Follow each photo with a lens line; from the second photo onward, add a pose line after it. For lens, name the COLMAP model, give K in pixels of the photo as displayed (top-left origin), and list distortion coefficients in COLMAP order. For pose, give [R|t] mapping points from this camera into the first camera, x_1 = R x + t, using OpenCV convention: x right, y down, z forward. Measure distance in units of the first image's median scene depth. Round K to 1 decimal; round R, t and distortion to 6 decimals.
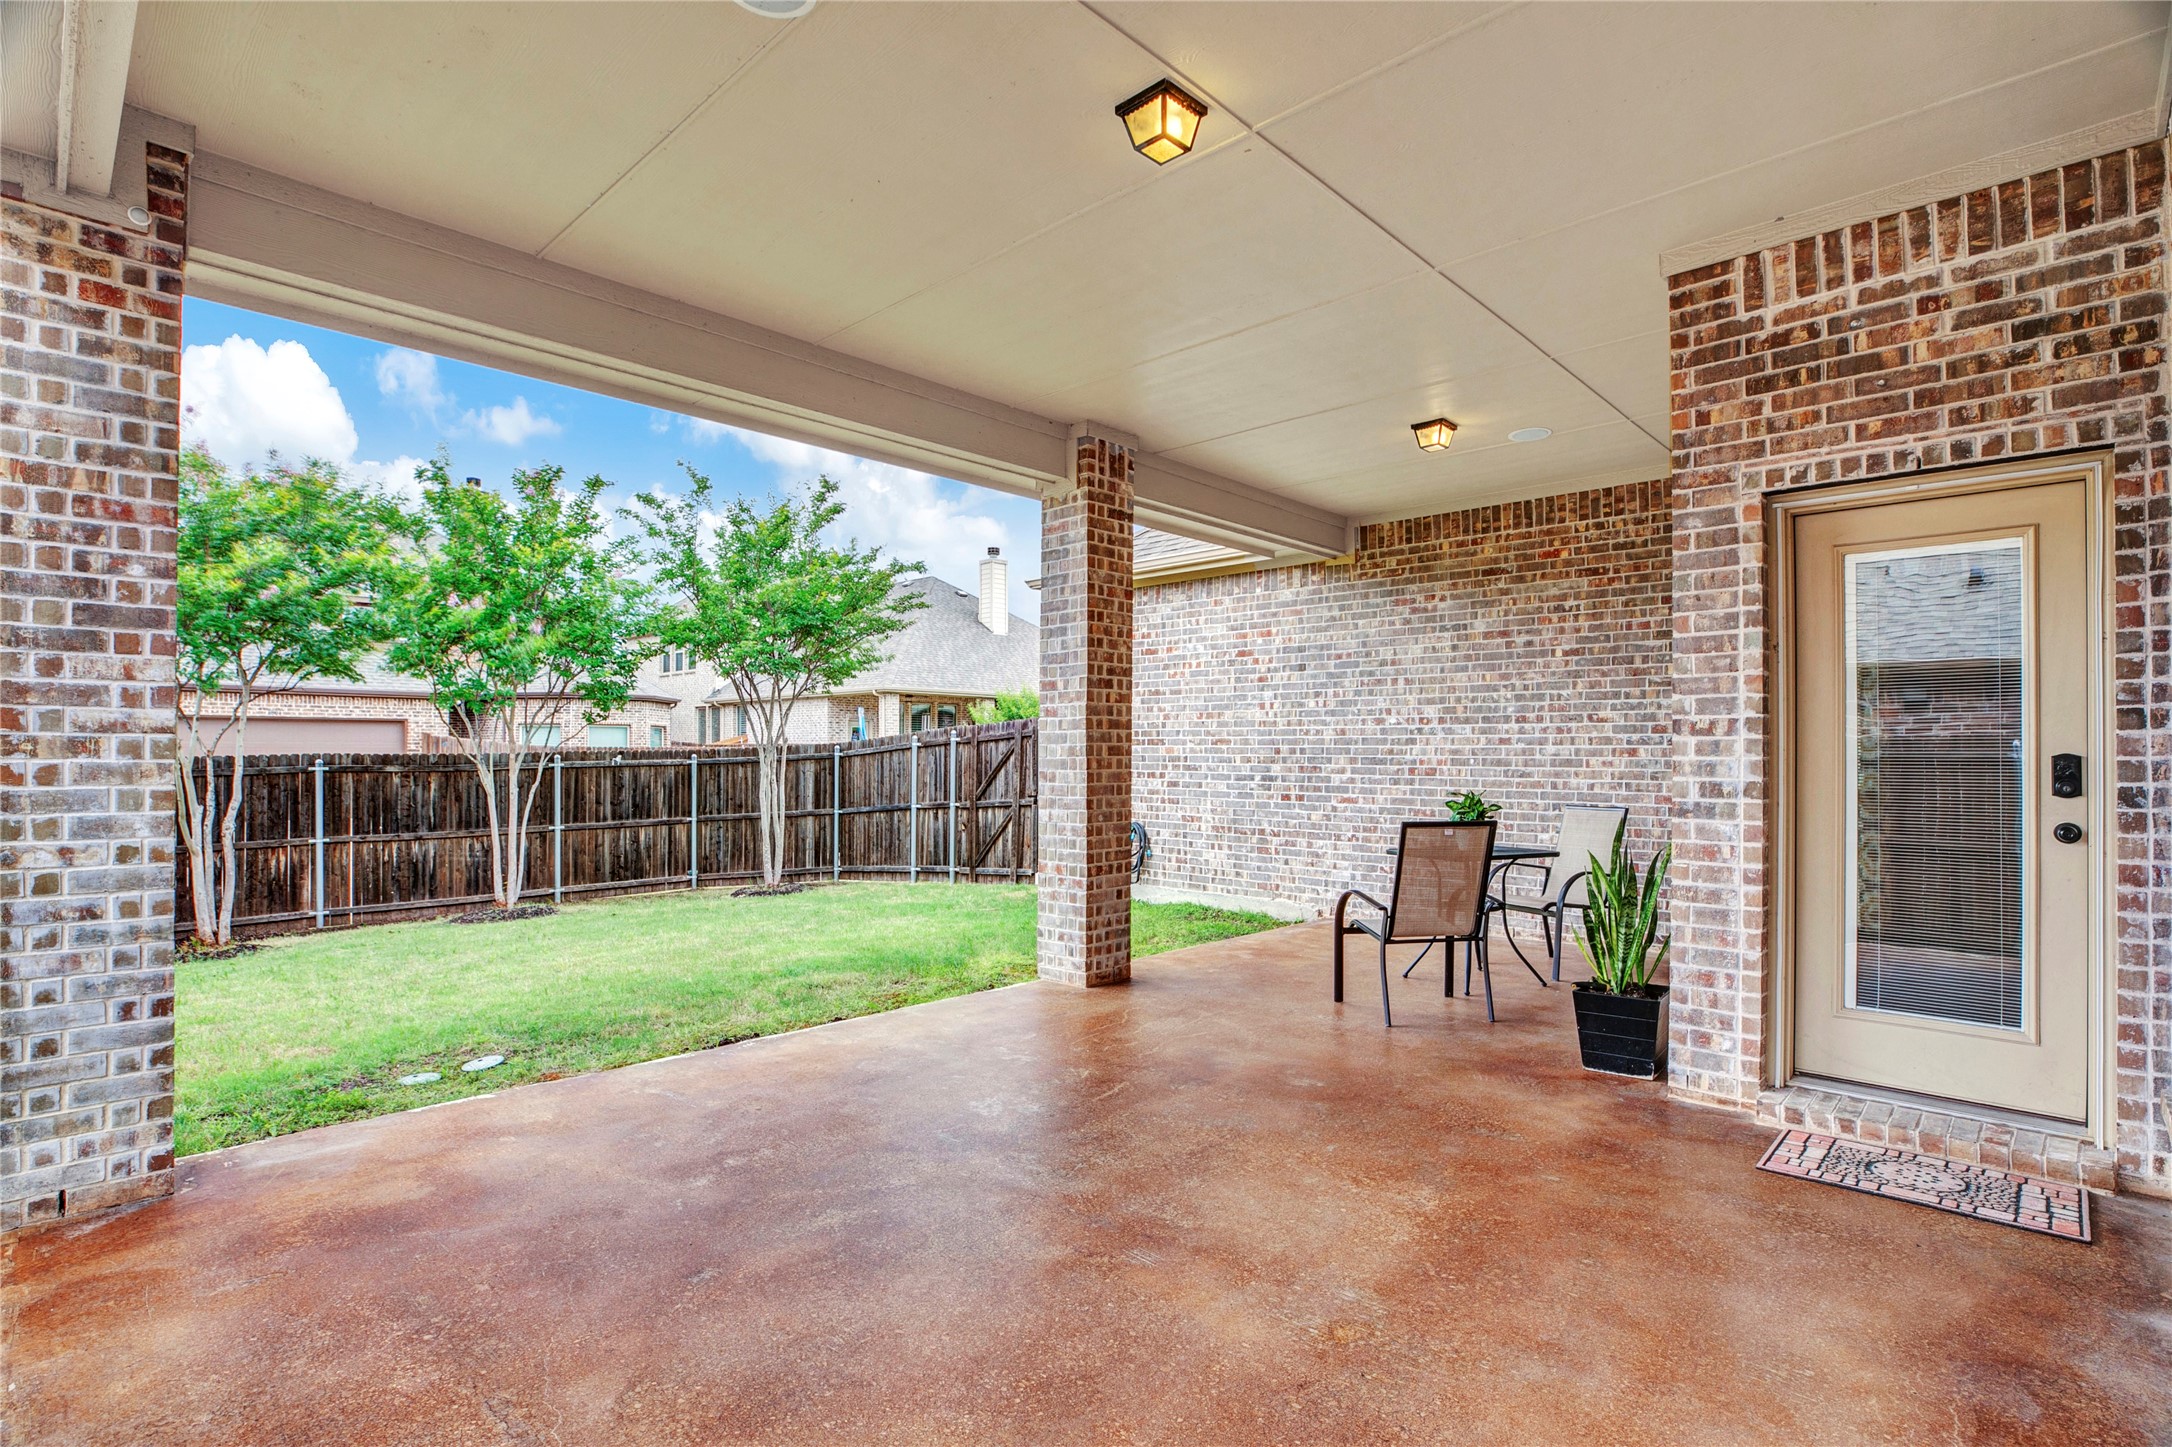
lens RADIAL K [[1038.1, 0, 1099.4], [0, 1038.1, 736.0], [0, 0, 1]] dist [-0.032149, 0.003610]
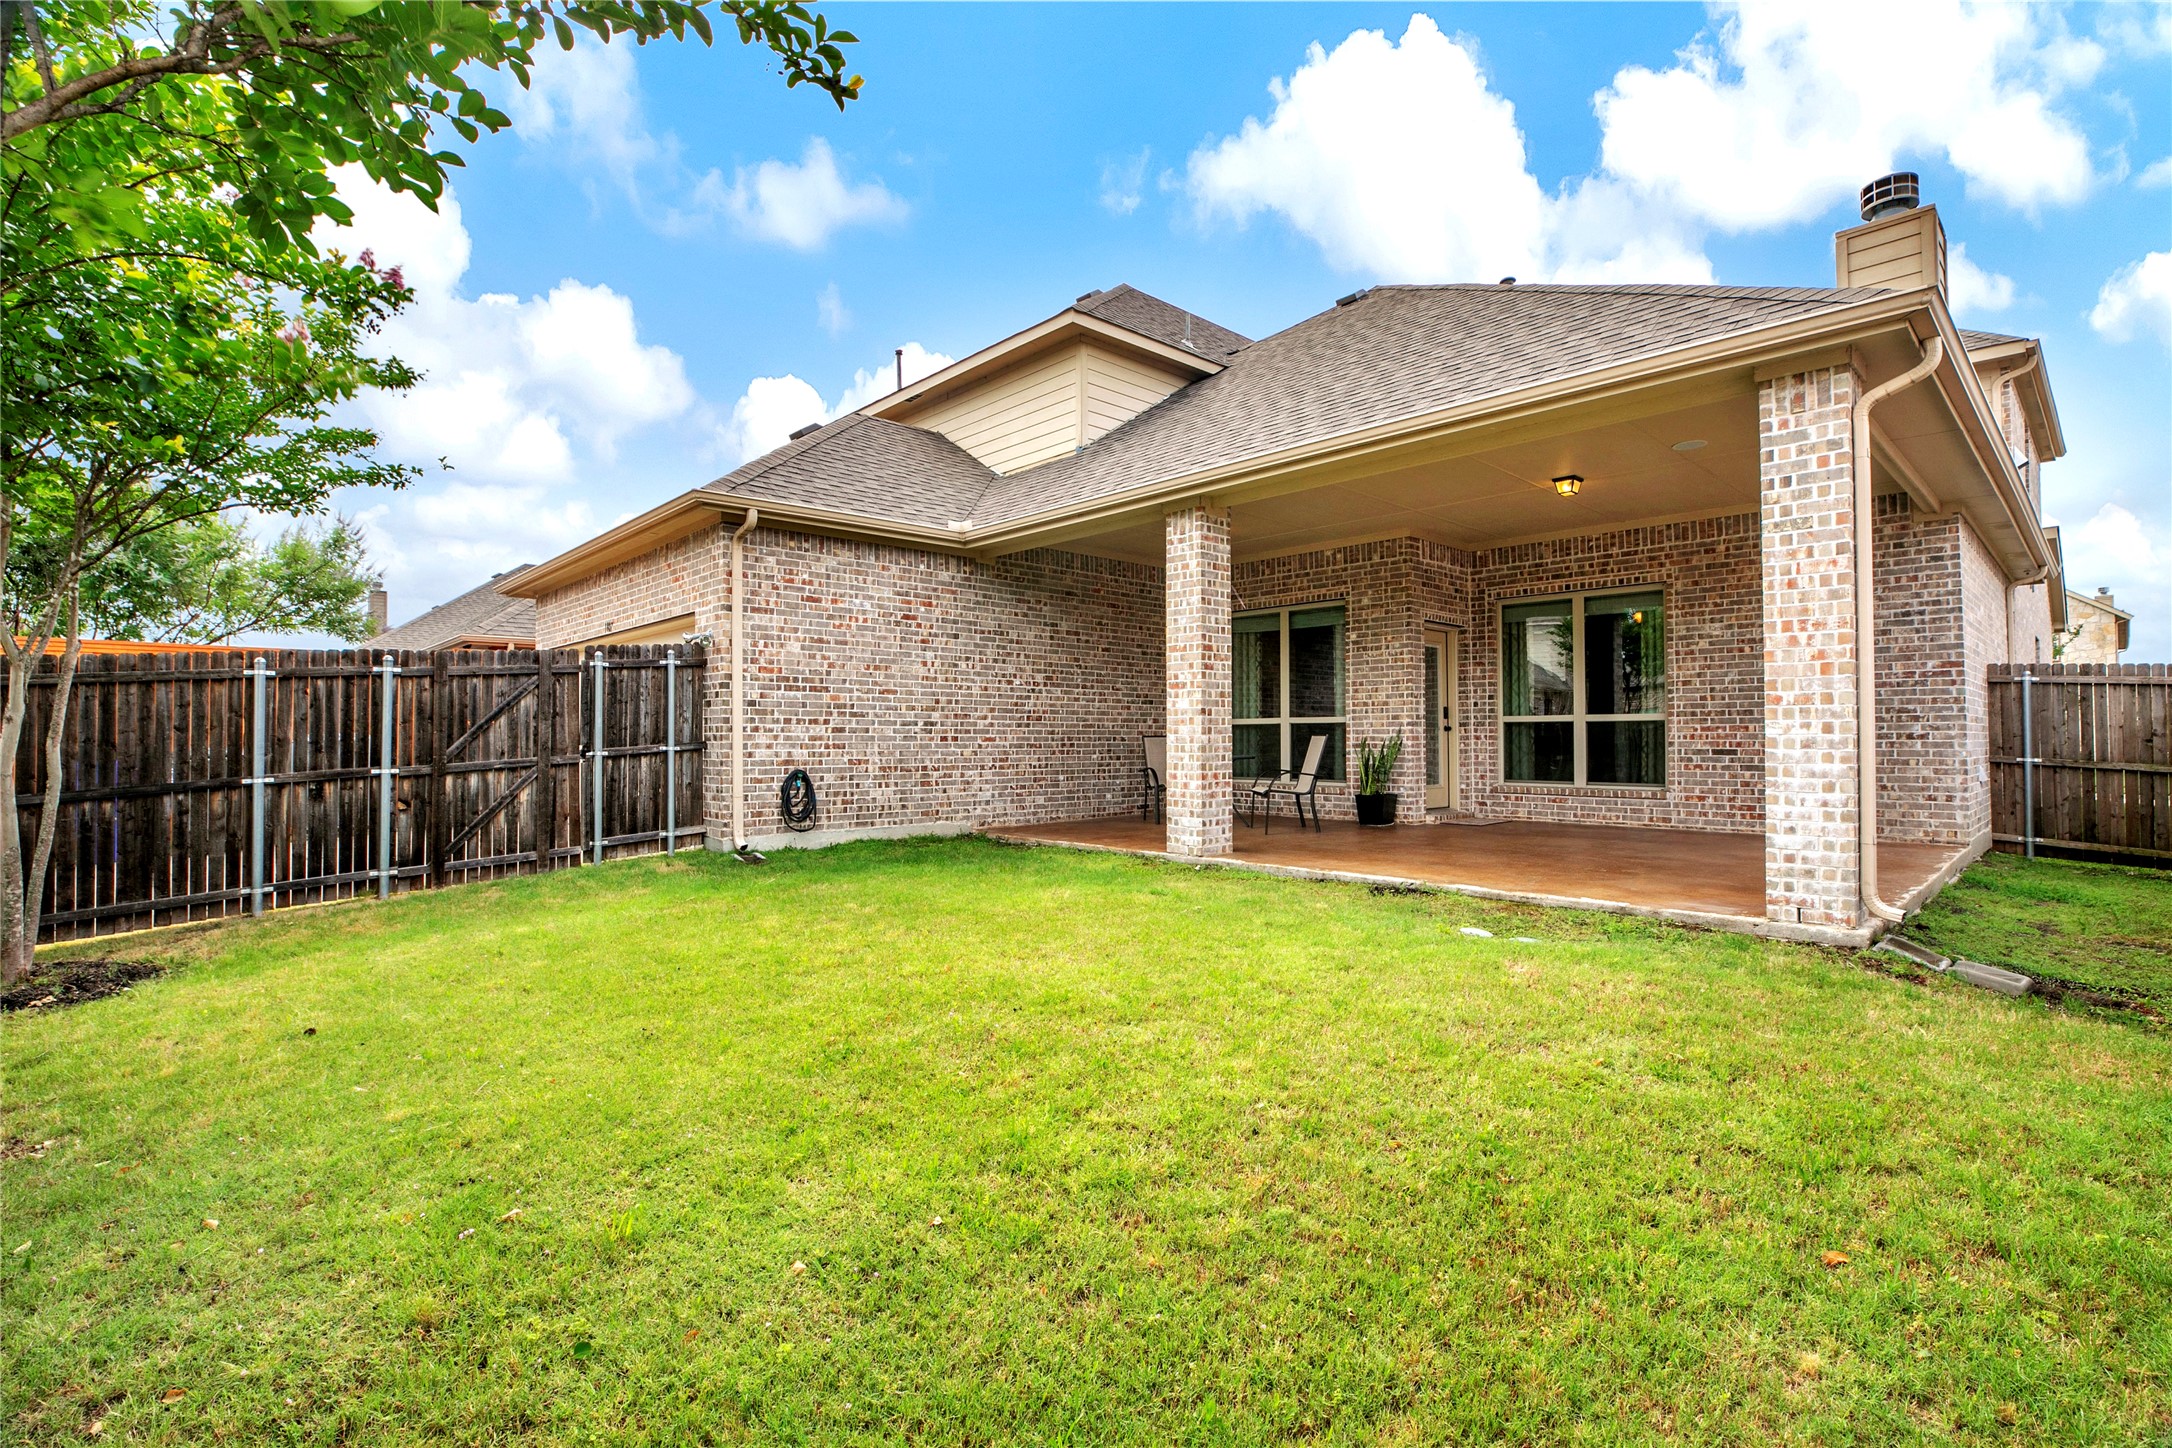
lens RADIAL K [[943.7, 0, 1099.0], [0, 943.7, 715.9], [0, 0, 1]] dist [-0.028170, 0.000332]
pose [[0.086717, 0.017877, 0.996073, -1.111907], [-0.017306, 0.999715, -0.016436, 0.056326], [-0.996083, -0.015813, 0.087002, 0.856905]]
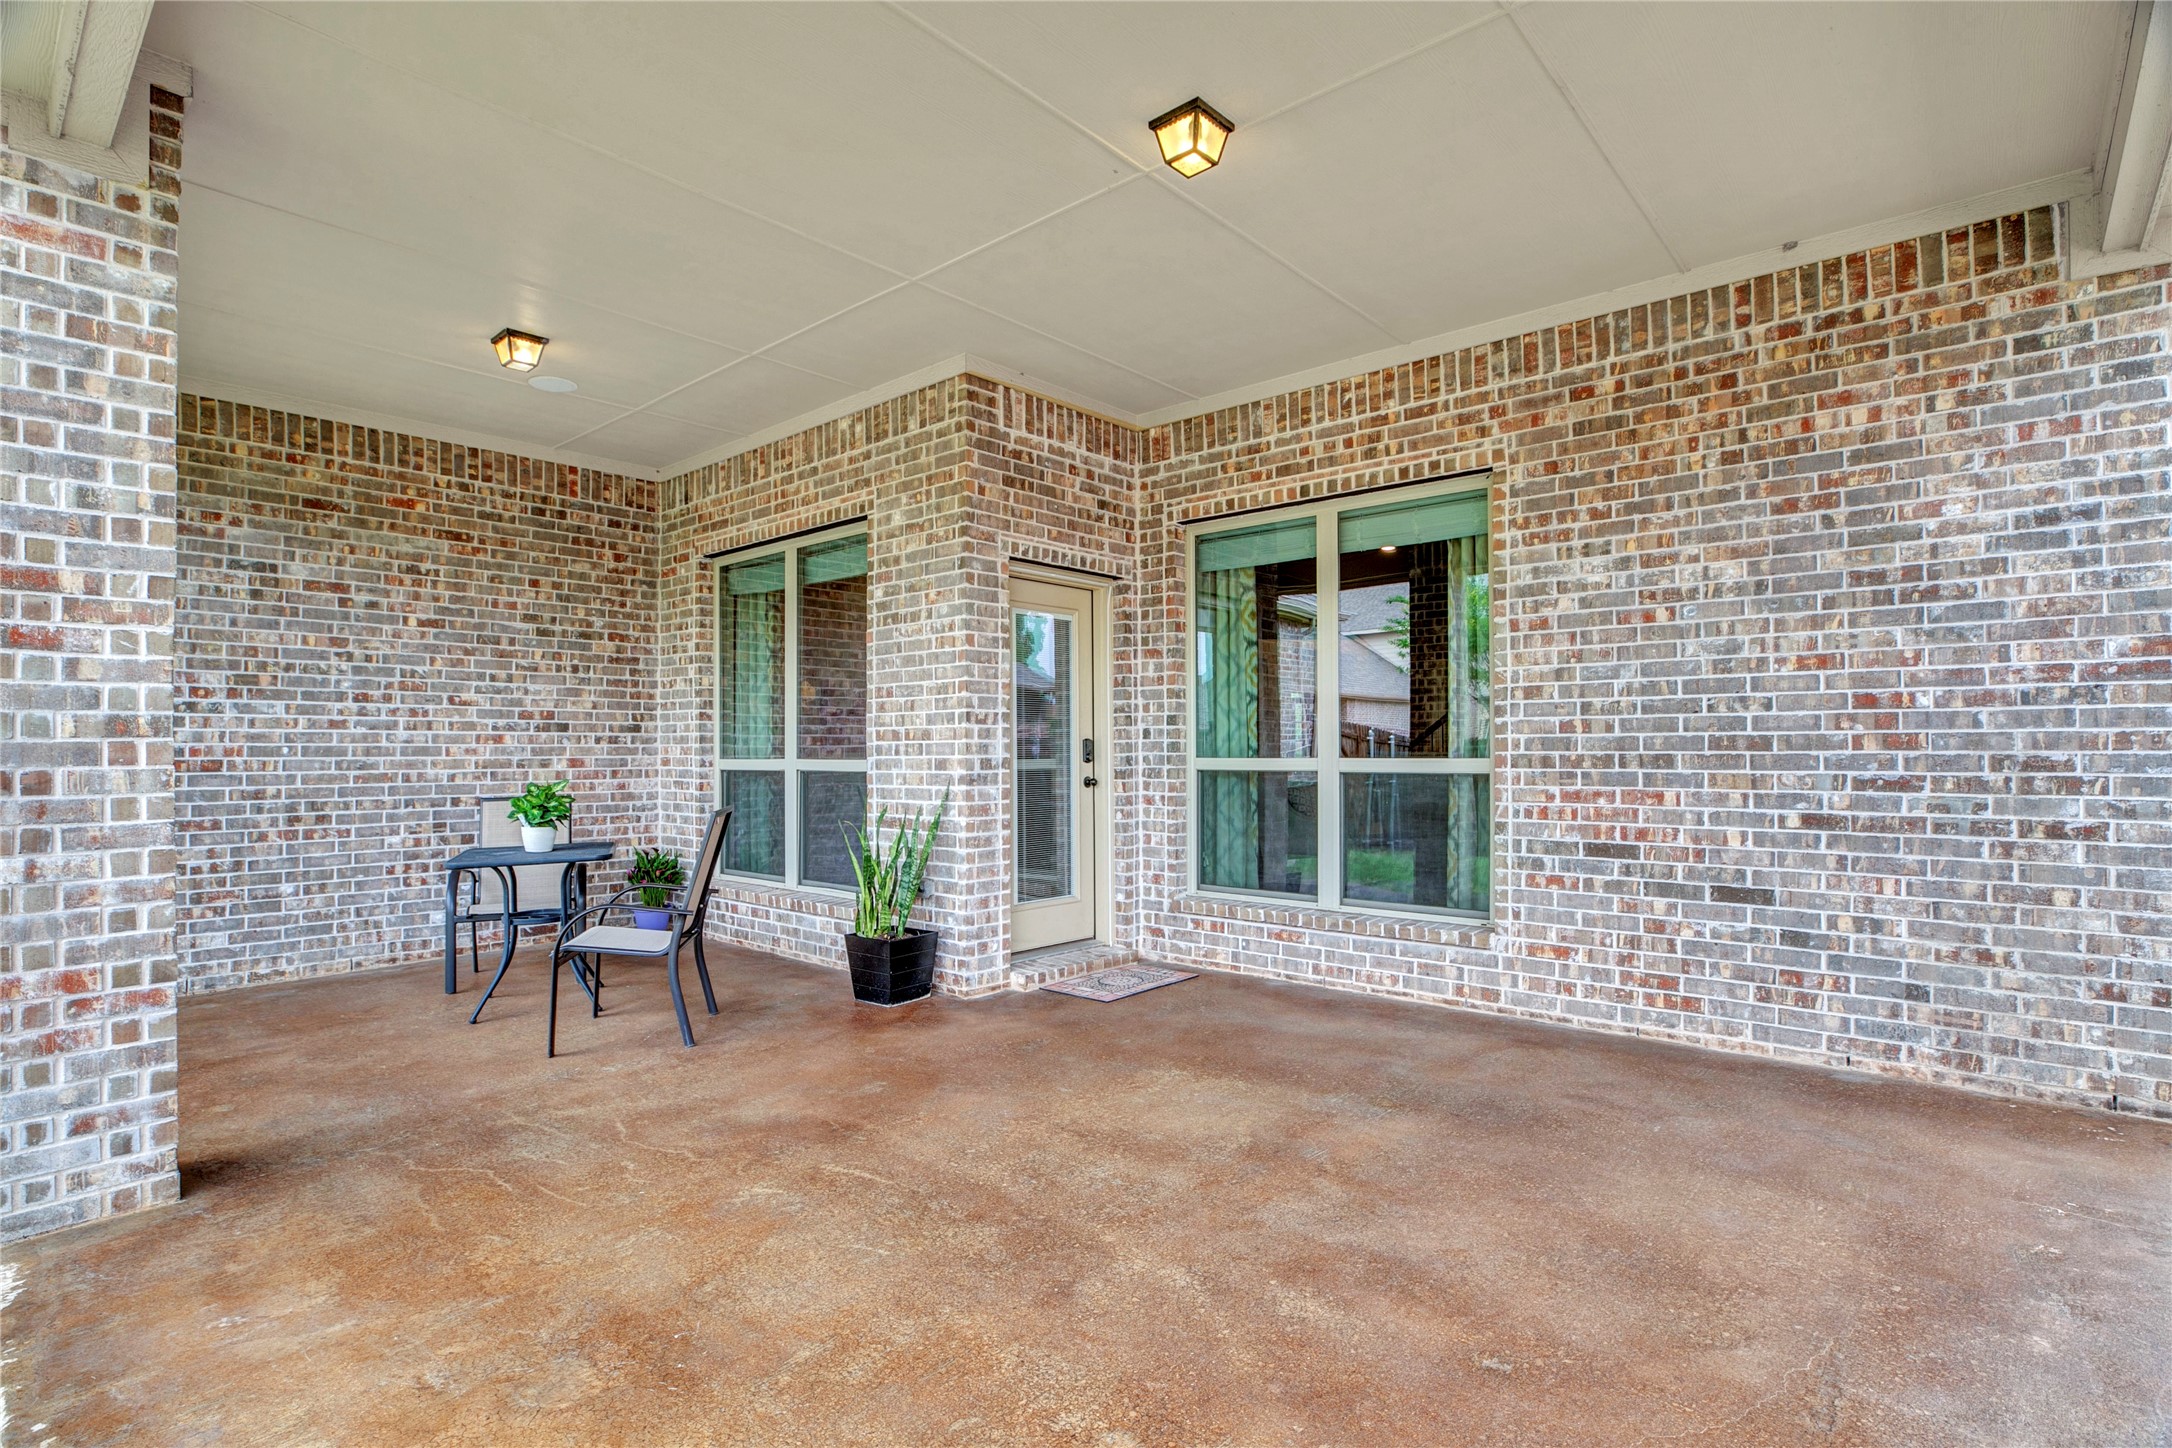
lens RADIAL K [[1038.1, 0, 1084.7], [0, 1038.1, 741.4], [0, 0, 1]] dist [-0.032149, 0.003610]
pose [[-0.017259, 0.004146, 0.999842, -0.404365], [-0.014716, 0.999882, -0.004400, 0.013513], [-0.999743, -0.014790, -0.017196, 0.456064]]
